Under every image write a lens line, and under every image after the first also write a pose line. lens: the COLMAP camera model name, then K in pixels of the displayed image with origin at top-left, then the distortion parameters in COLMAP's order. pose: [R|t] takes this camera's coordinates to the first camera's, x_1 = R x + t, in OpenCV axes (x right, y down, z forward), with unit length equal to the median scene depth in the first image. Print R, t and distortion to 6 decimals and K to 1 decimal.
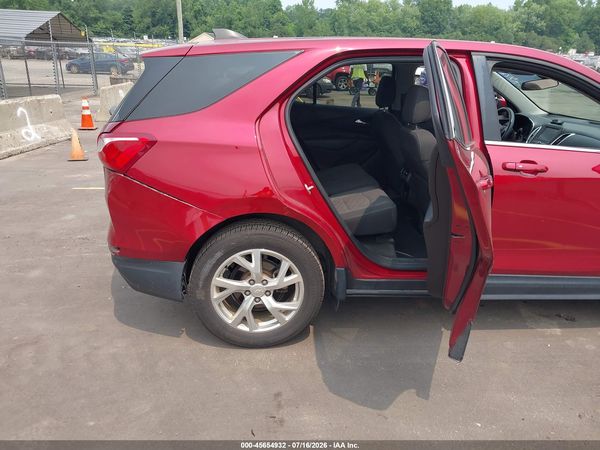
lens RADIAL K [[480.4, 0, 302.1], [0, 480.4, 226.5], [0, 0, 1]] dist [-0.000141, -0.003516]
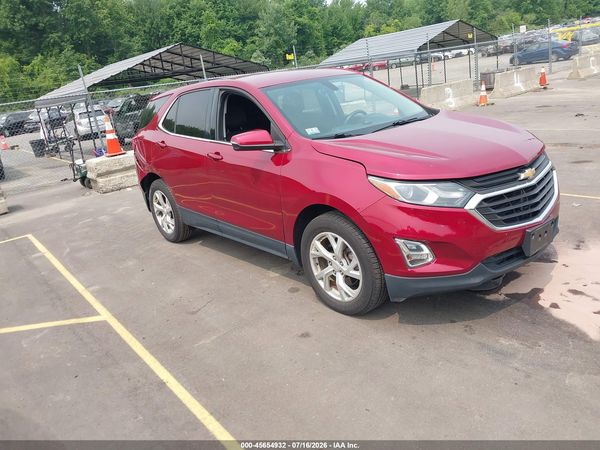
lens RADIAL K [[470.8, 0, 298.8], [0, 470.8, 230.1], [0, 0, 1]] dist [0.004824, 0.008262]
pose [[0.573614, 0.156139, -0.804107, 1.826187], [-0.127845, 0.986700, 0.100395, -0.065808], [0.809087, 0.045213, 0.585947, 0.270024]]
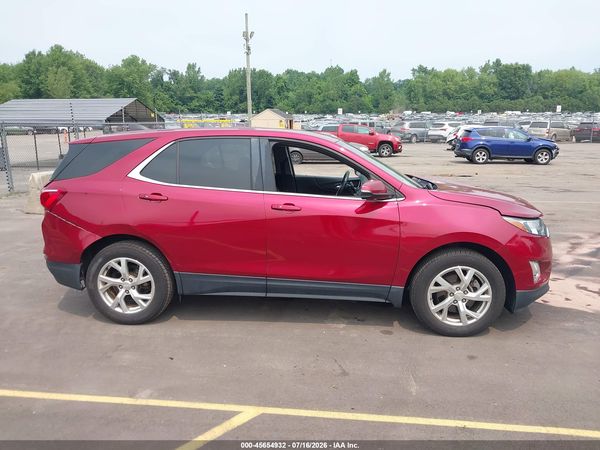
lens RADIAL K [[479.8, 0, 297.8], [0, 479.8, 215.5], [0, 0, 1]] dist [-0.002327, -0.003192]
pose [[0.985368, 0.002591, -0.170421, 0.708033], [-0.028955, 0.987895, -0.152397, 0.126973], [0.167963, 0.155101, 0.973515, -0.463560]]
